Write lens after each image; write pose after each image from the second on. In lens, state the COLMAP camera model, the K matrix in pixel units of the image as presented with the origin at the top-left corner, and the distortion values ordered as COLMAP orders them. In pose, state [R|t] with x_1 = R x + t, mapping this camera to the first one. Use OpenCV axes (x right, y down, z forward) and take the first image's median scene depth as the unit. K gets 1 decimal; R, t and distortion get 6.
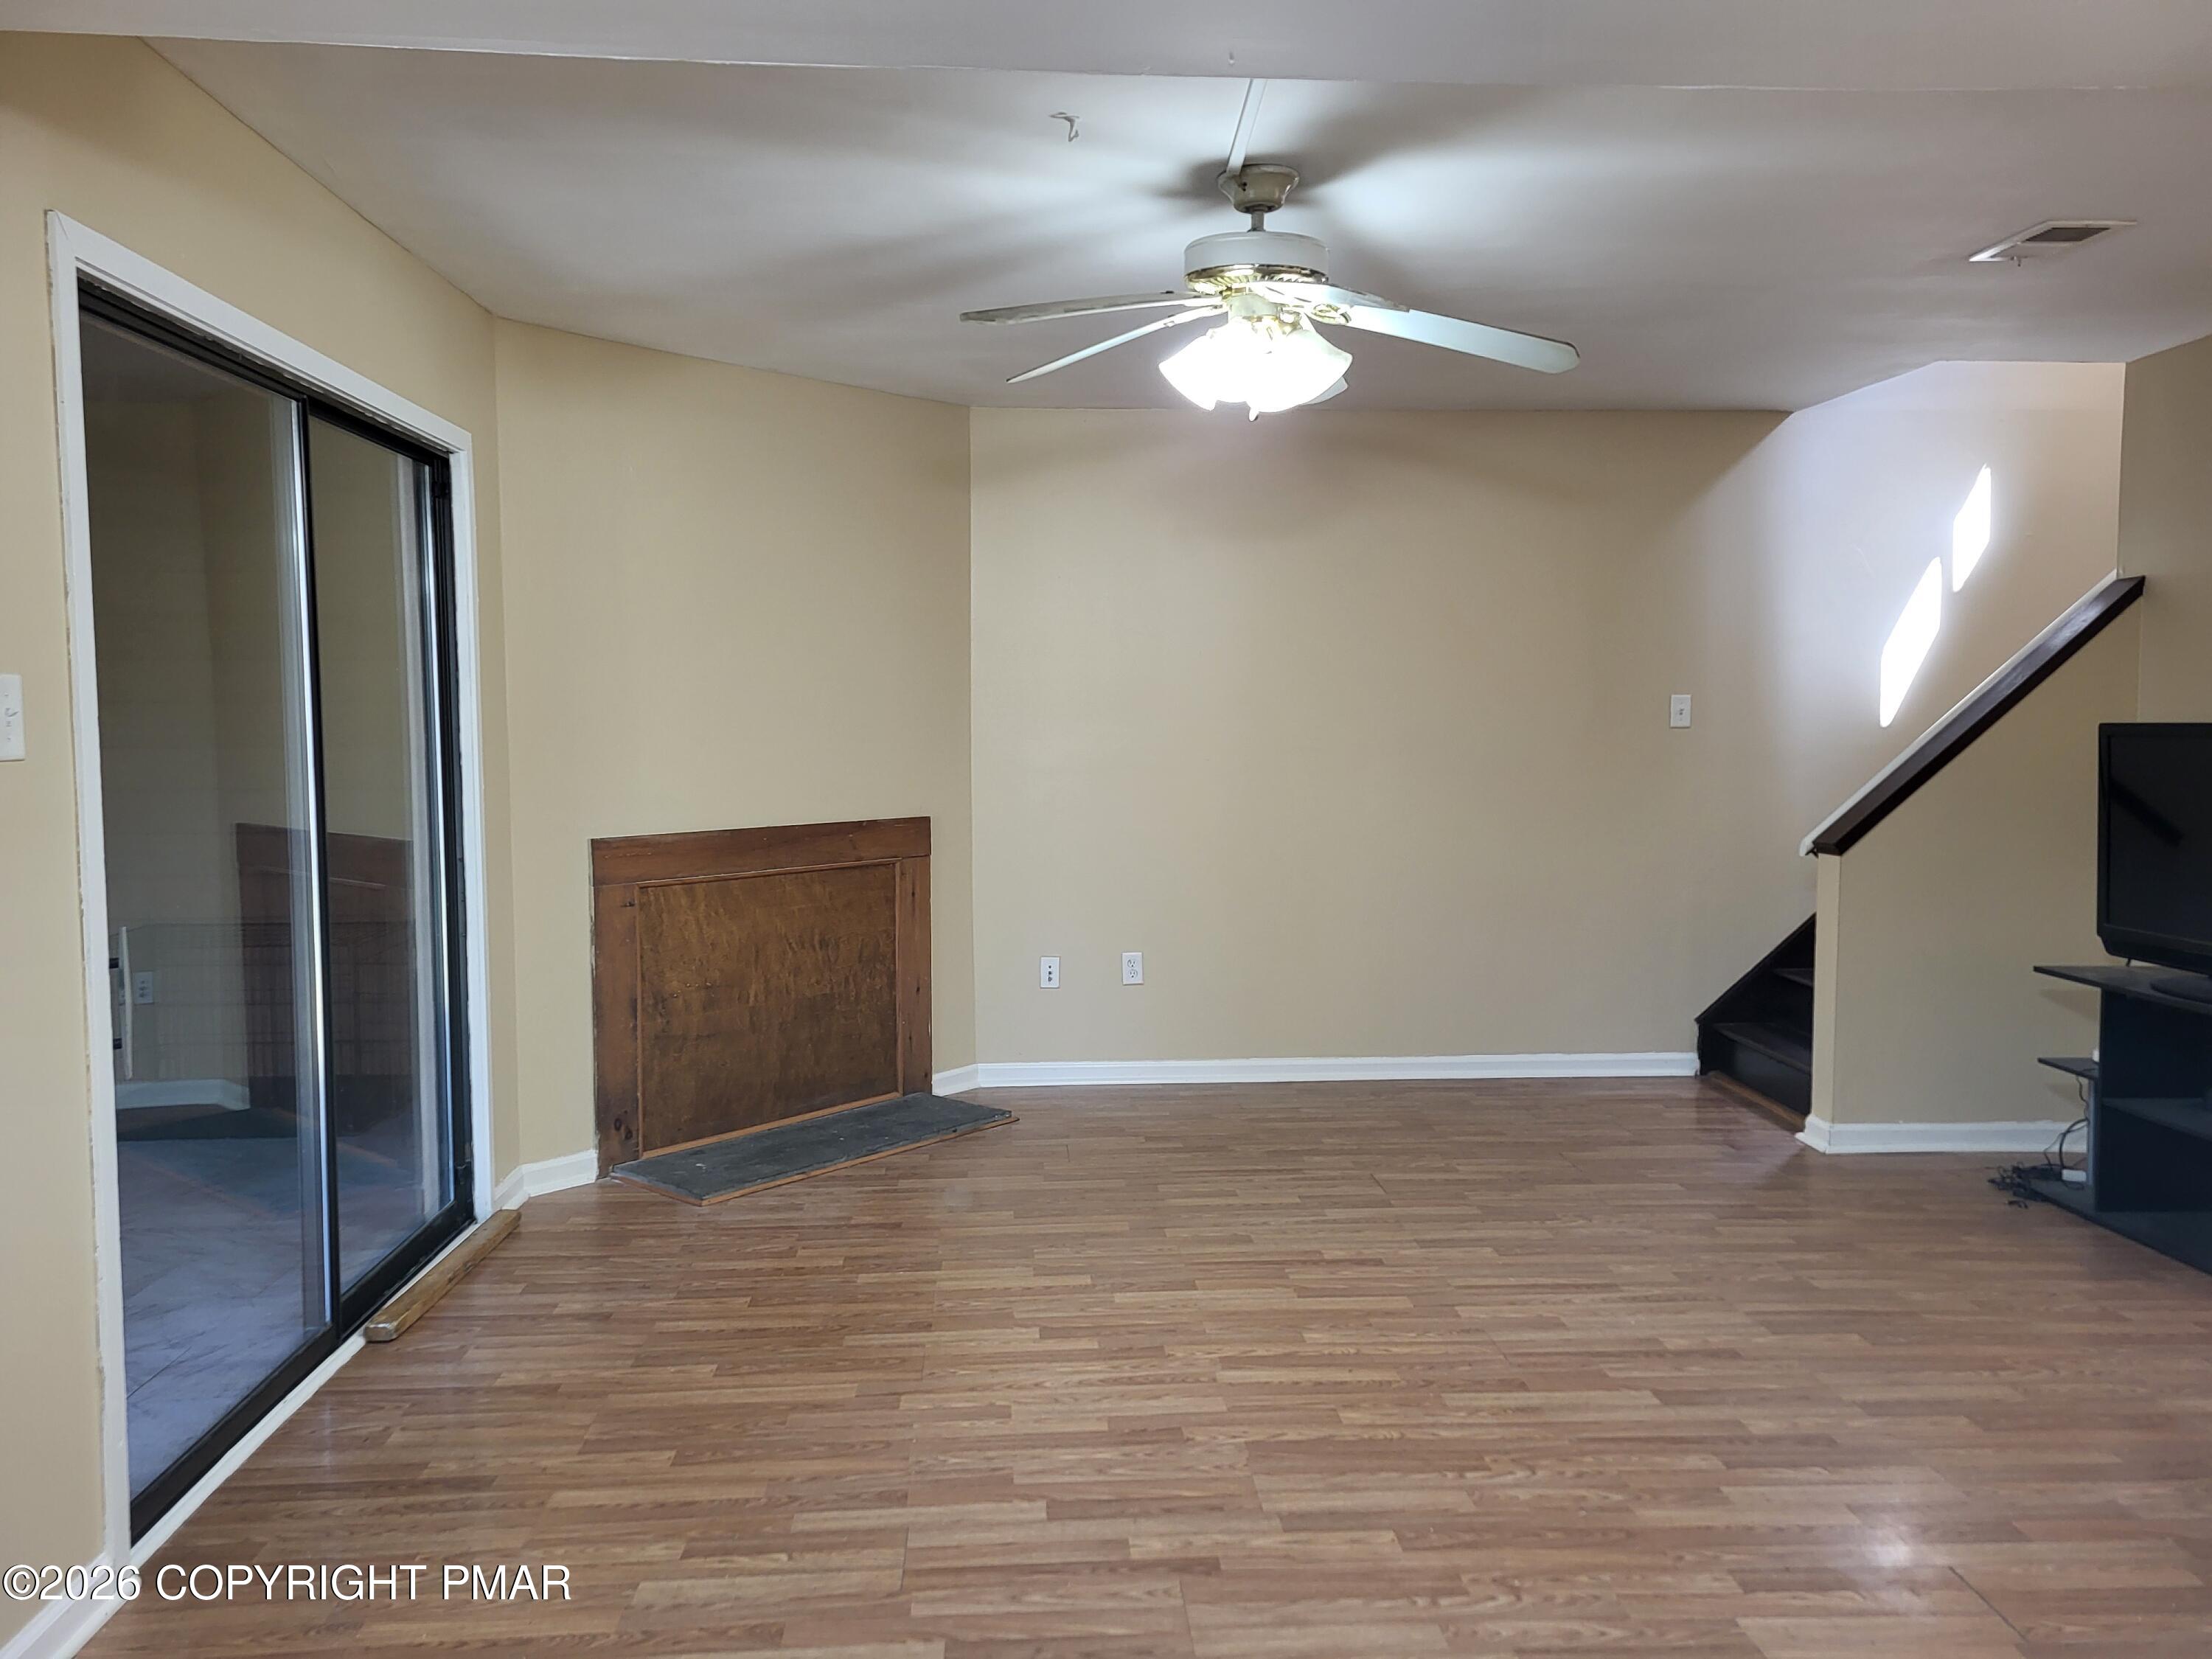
lens RADIAL K [[1668.8, 0, 1094.7], [0, 1668.8, 794.5], [0, 0, 1]] dist [0.051744, -0.012406]
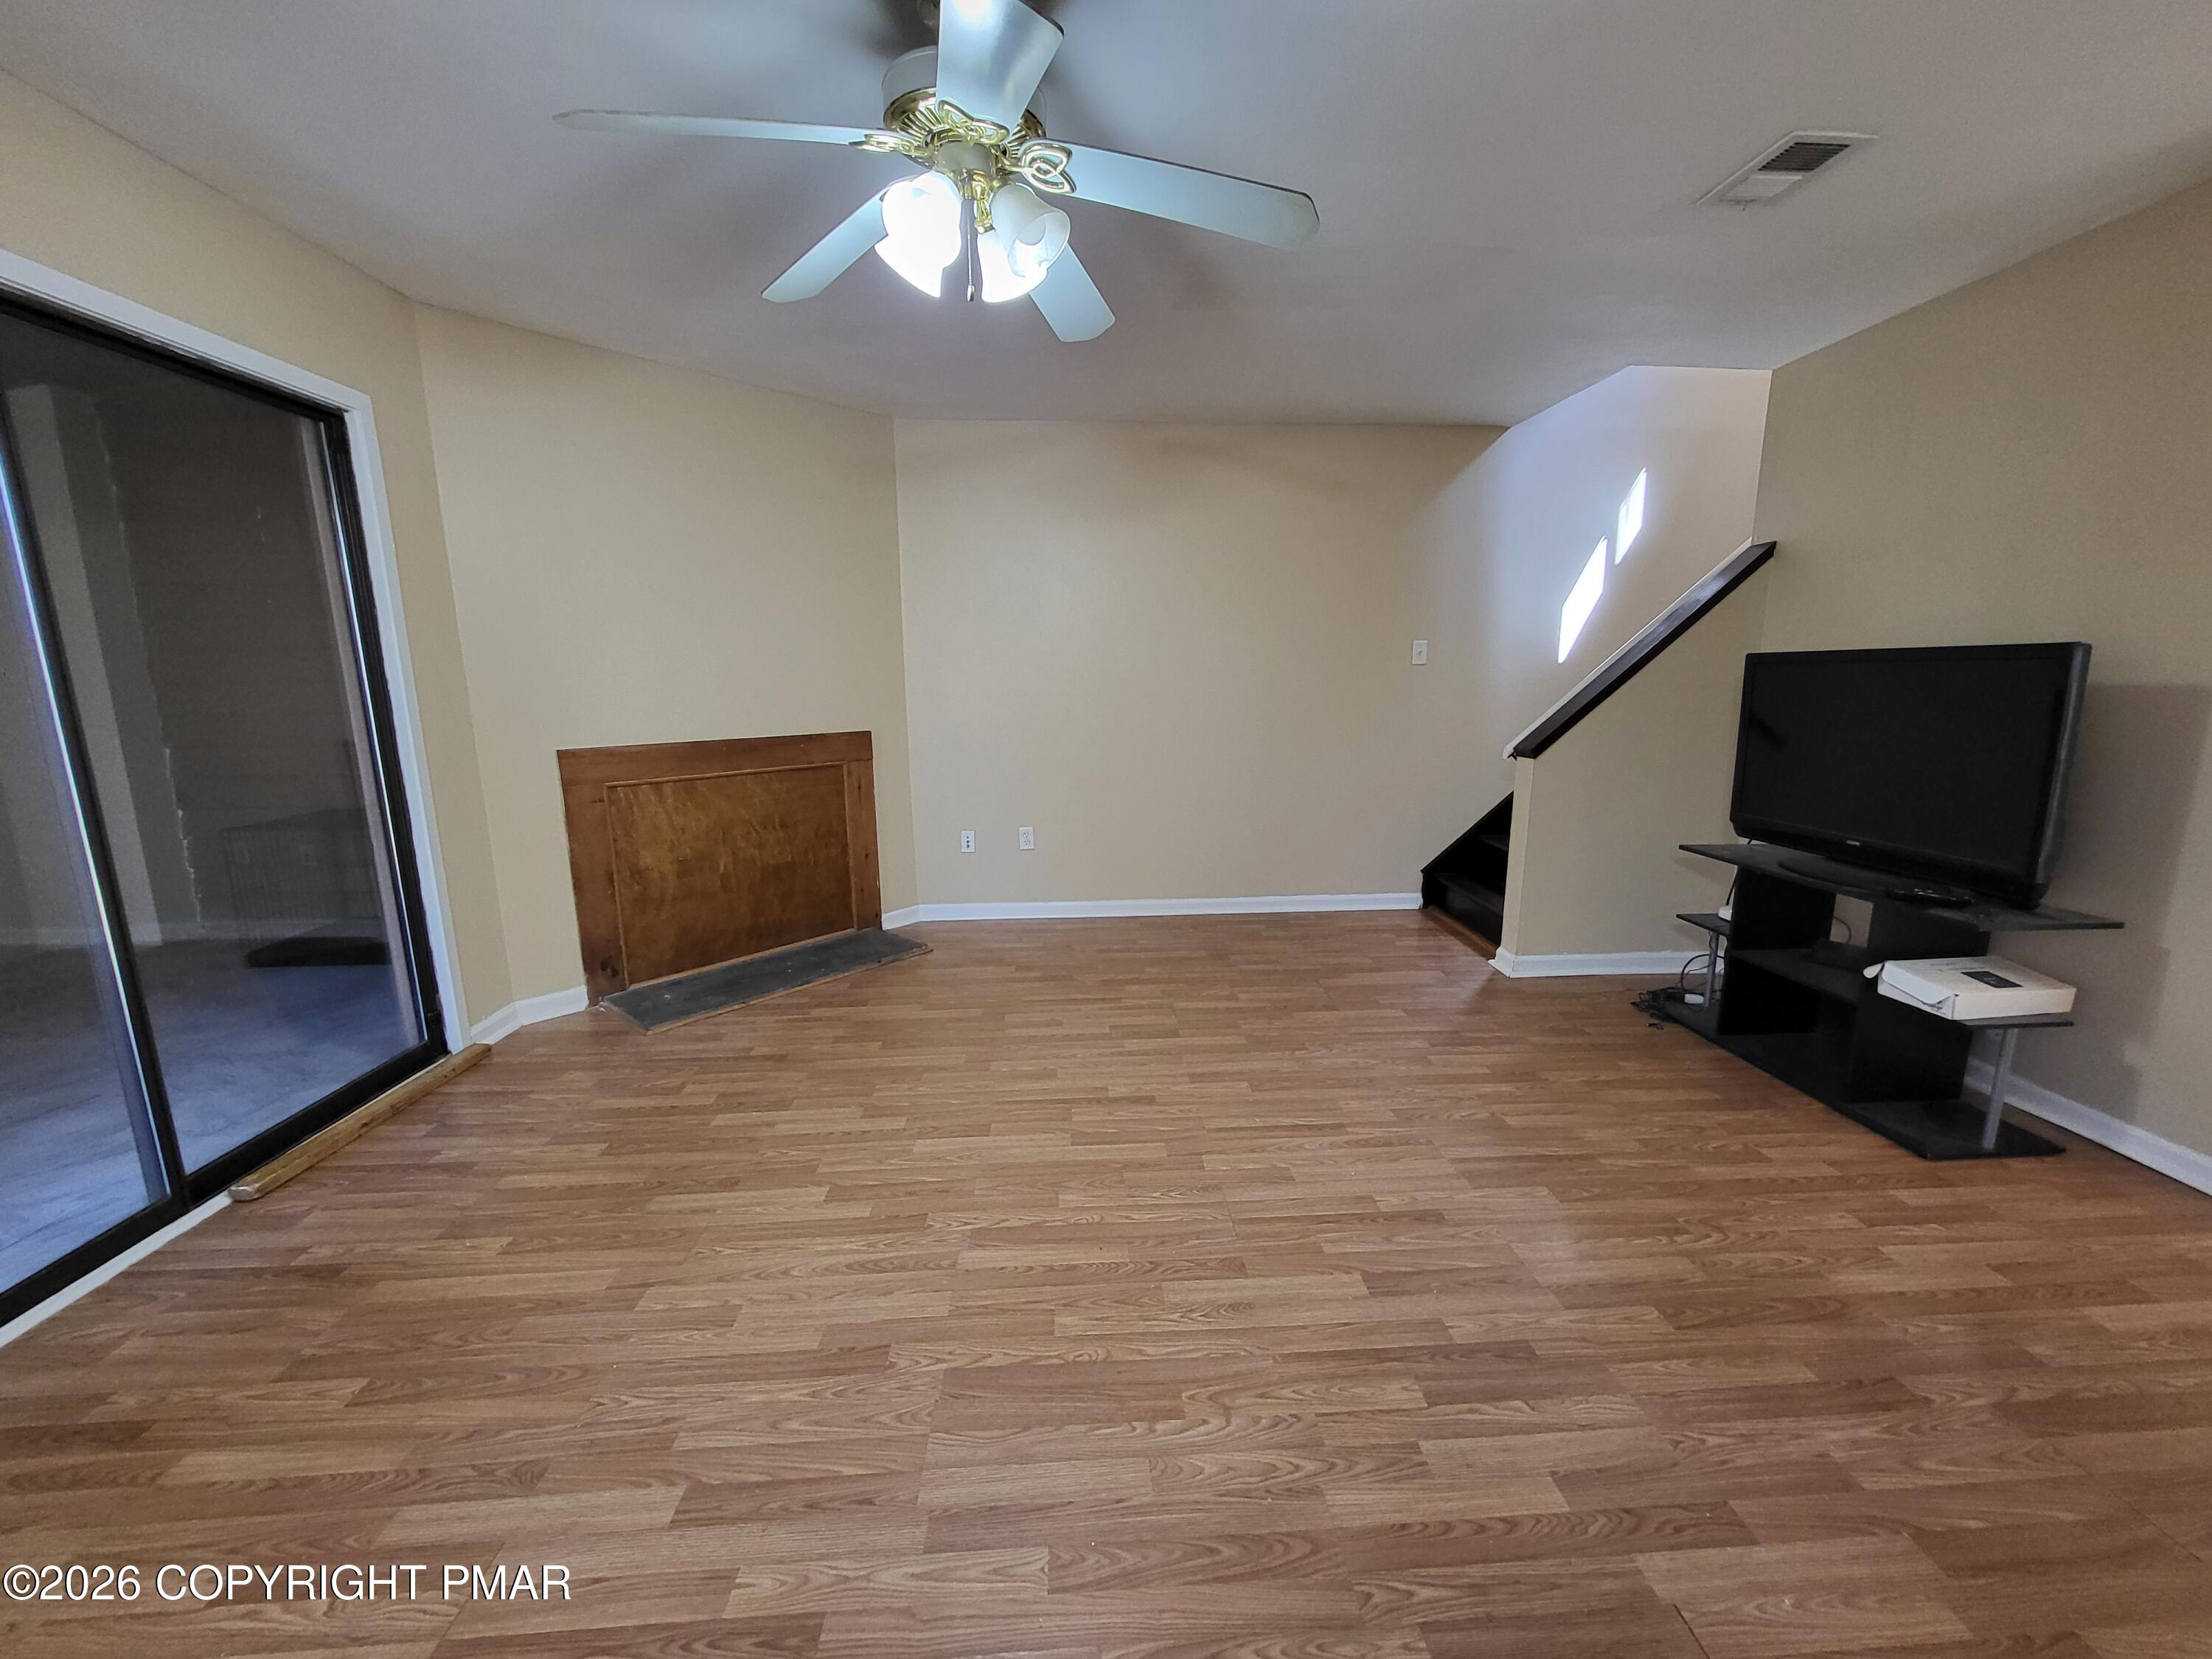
lens RADIAL K [[873.9, 0, 1113.2], [0, 873.9, 825.6], [0, 0, 1]] dist [-0.001324, 0.000590]
pose [[0.999995, -0.003171, -0.000142, 0.139070], [0.003164, 0.992306, 0.123768, 0.003133], [-0.000251, -0.123768, 0.992311, 0.388952]]
